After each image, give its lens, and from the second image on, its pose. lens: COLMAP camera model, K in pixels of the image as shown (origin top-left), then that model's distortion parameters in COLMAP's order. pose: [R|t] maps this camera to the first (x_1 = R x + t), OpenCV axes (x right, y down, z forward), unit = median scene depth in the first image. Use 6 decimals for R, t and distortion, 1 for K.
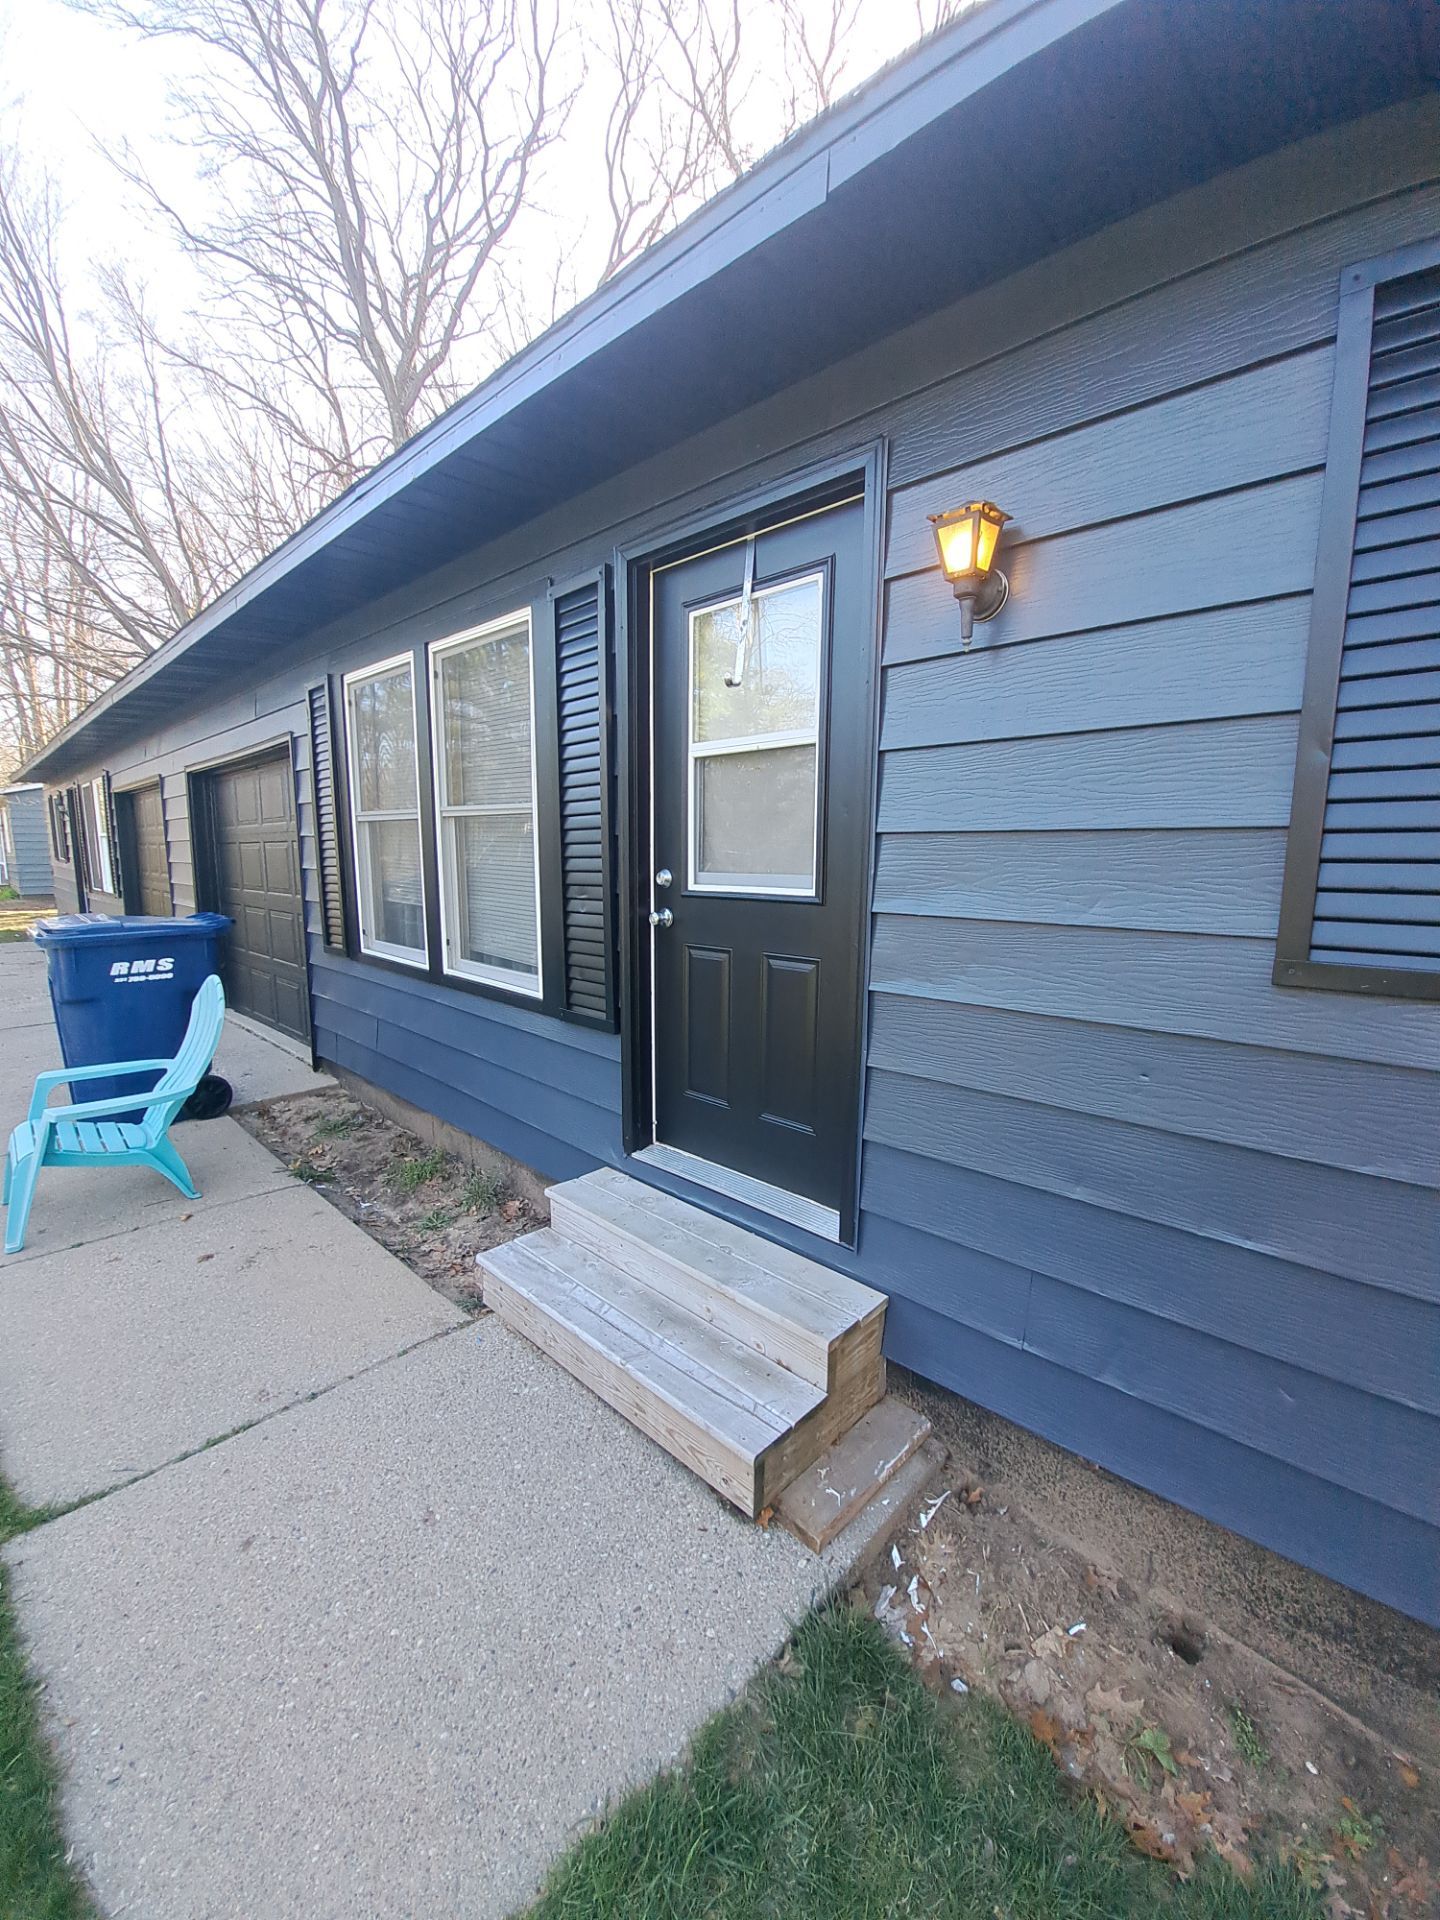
lens RADIAL K [[758.8, 0, 724.6], [0, 758.8, 973.7], [0, 0, 1]] dist [-0.014256, -0.002118]
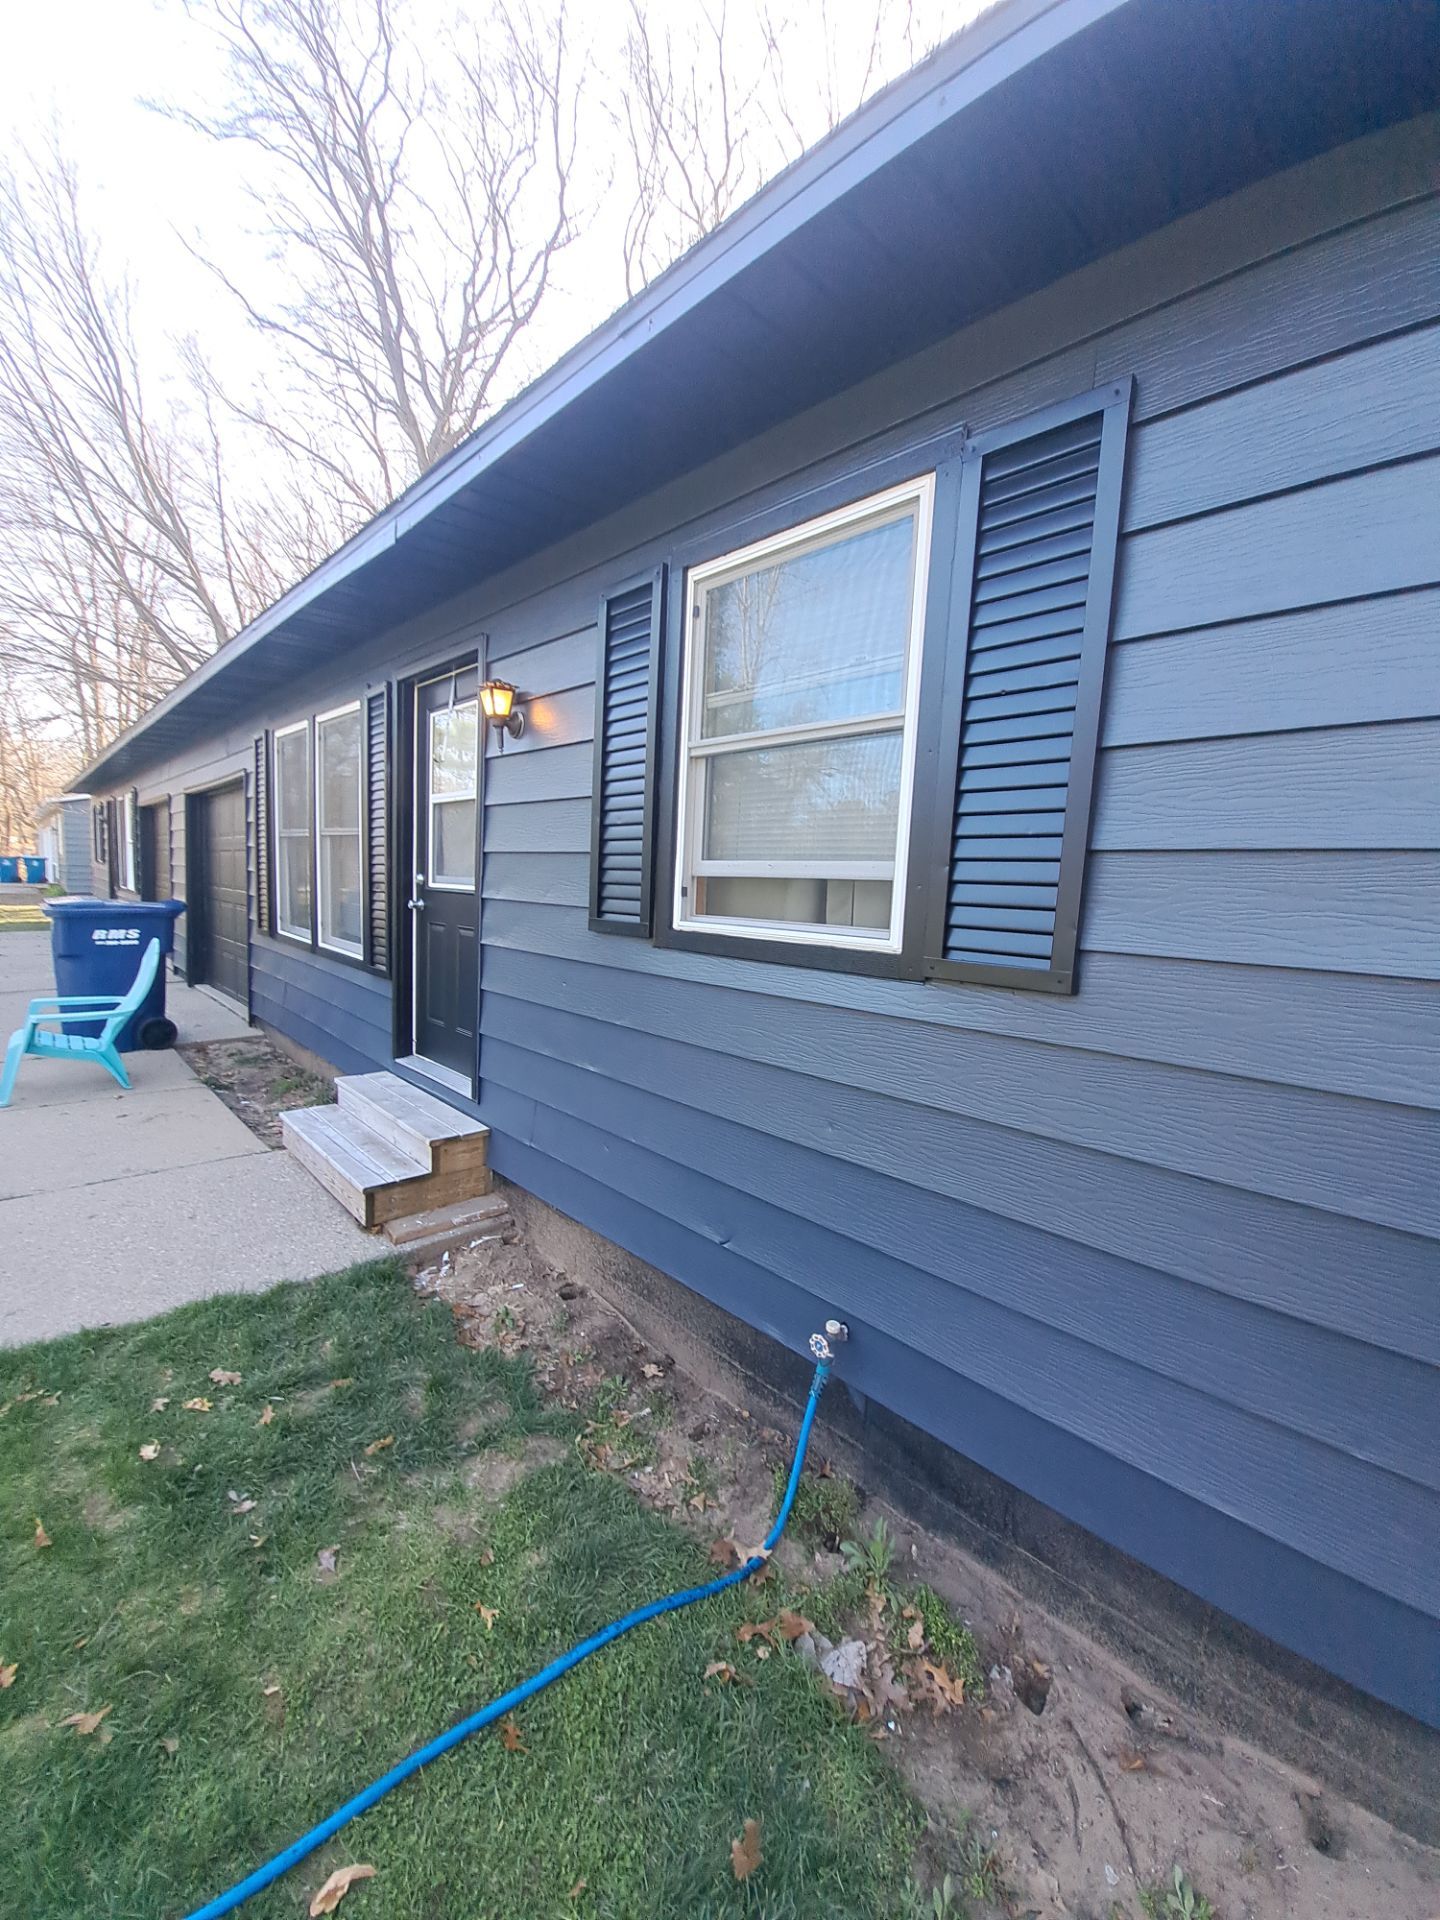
lens RADIAL K [[758.8, 0, 712.4], [0, 758.8, 954.2], [0, 0, 1]] dist [-0.014256, -0.002118]
pose [[0.998286, 0.033974, -0.047661, 0.351707], [-0.036541, 0.997868, -0.054080, 0.053098], [0.045722, 0.055729, 0.997398, -0.301135]]
